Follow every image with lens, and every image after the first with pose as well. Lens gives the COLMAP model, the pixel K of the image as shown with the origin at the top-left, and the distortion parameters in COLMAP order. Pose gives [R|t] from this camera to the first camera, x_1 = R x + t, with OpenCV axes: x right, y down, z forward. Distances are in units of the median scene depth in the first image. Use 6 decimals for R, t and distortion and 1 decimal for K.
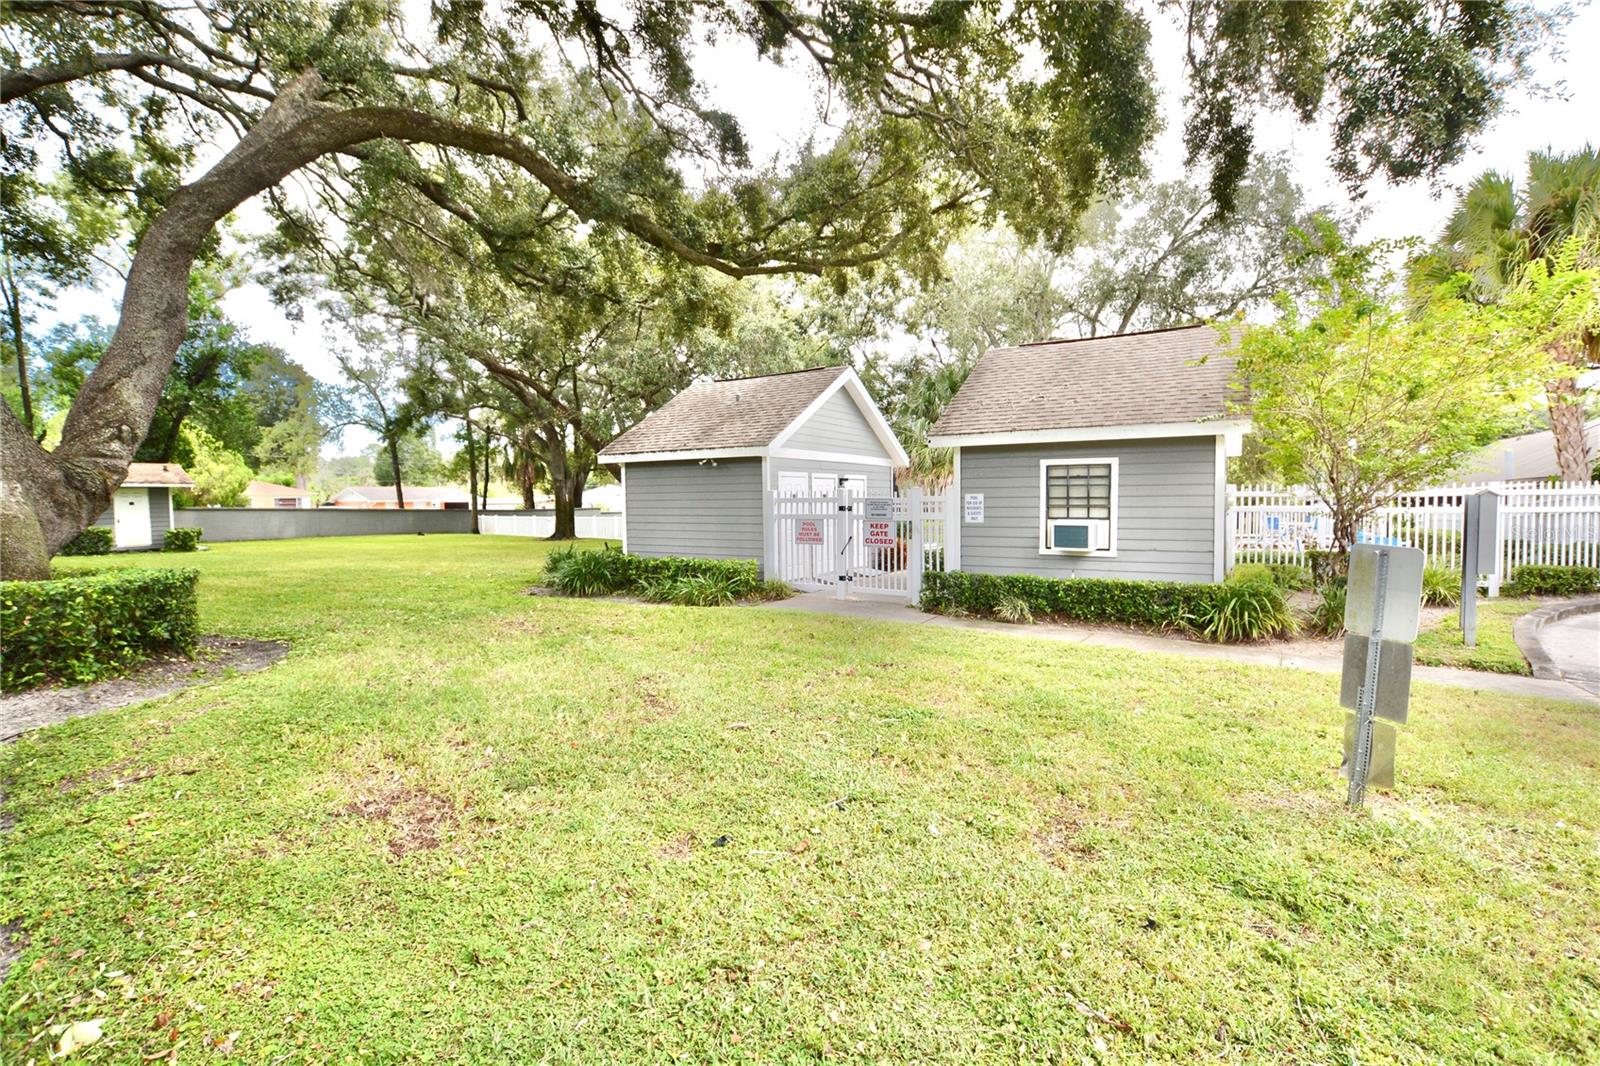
lens RADIAL K [[675.5, 0, 800.0], [0, 675.5, 533.0], [0, 0, 1]] dist [-0.047219, 0.007475]
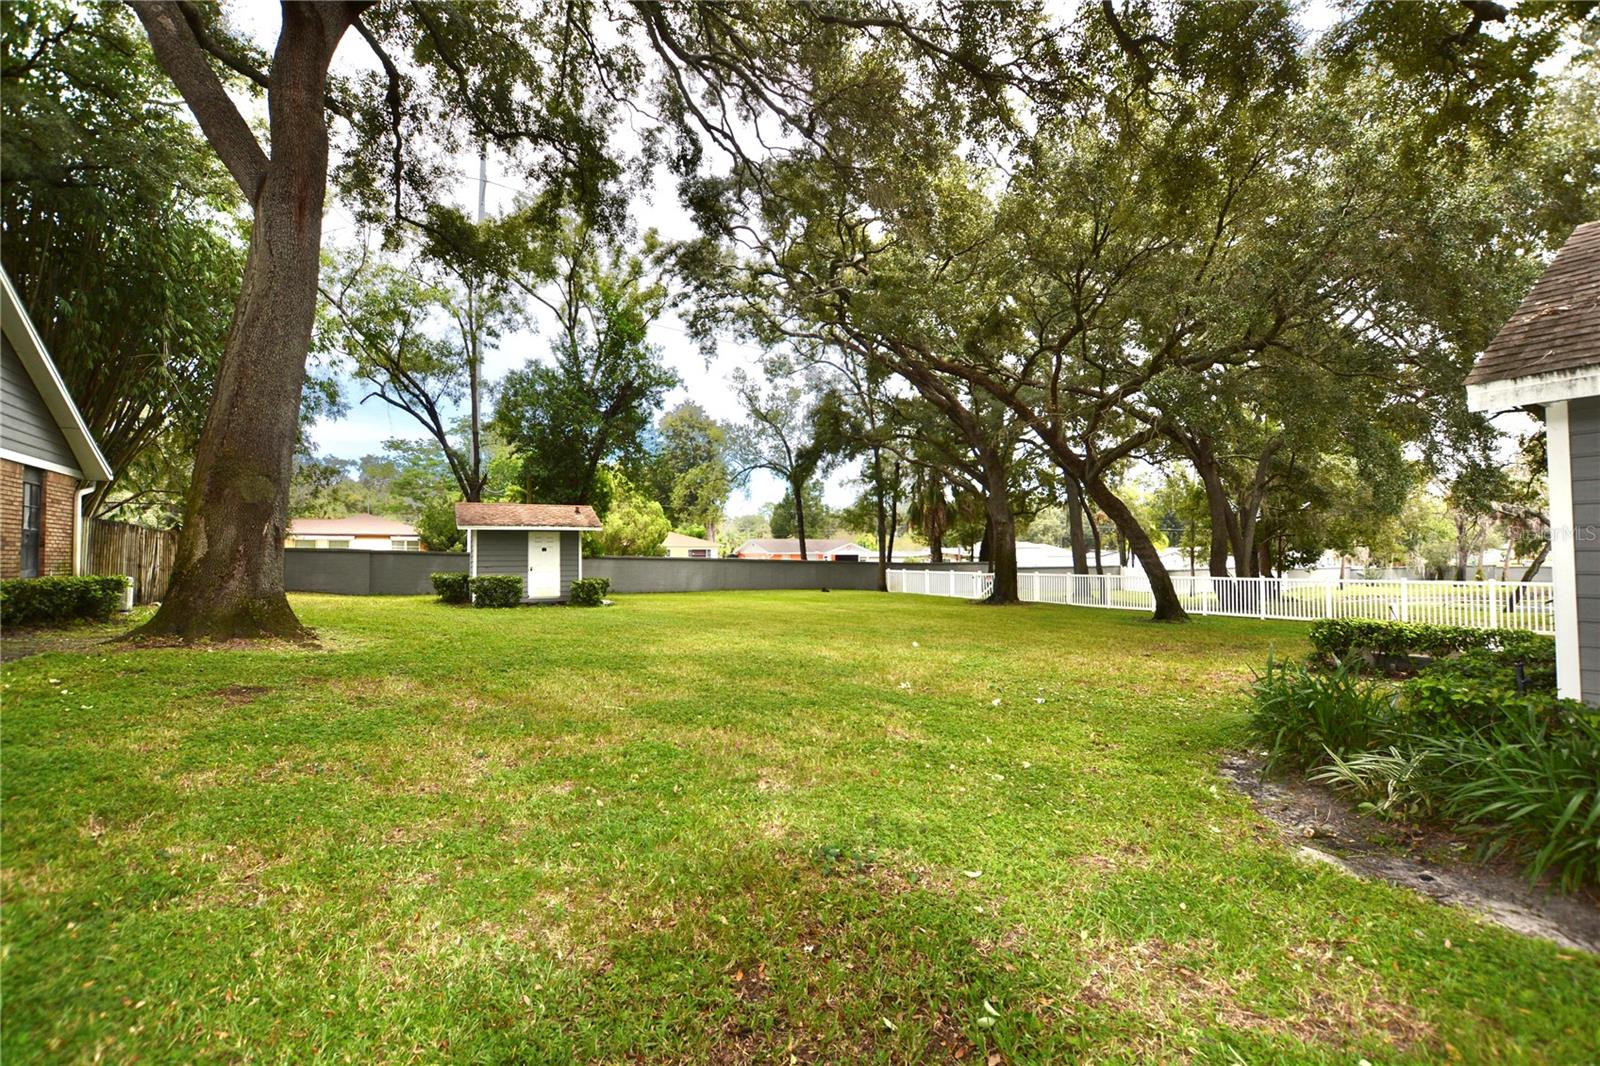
lens RADIAL K [[675.5, 0, 800.0], [0, 675.5, 533.0], [0, 0, 1]] dist [-0.047219, 0.007475]
pose [[0.867707, -0.011926, -0.496932, -0.160757], [-0.029006, 0.996794, -0.074569, -0.005893], [0.496228, 0.079118, 0.864580, 0.223012]]
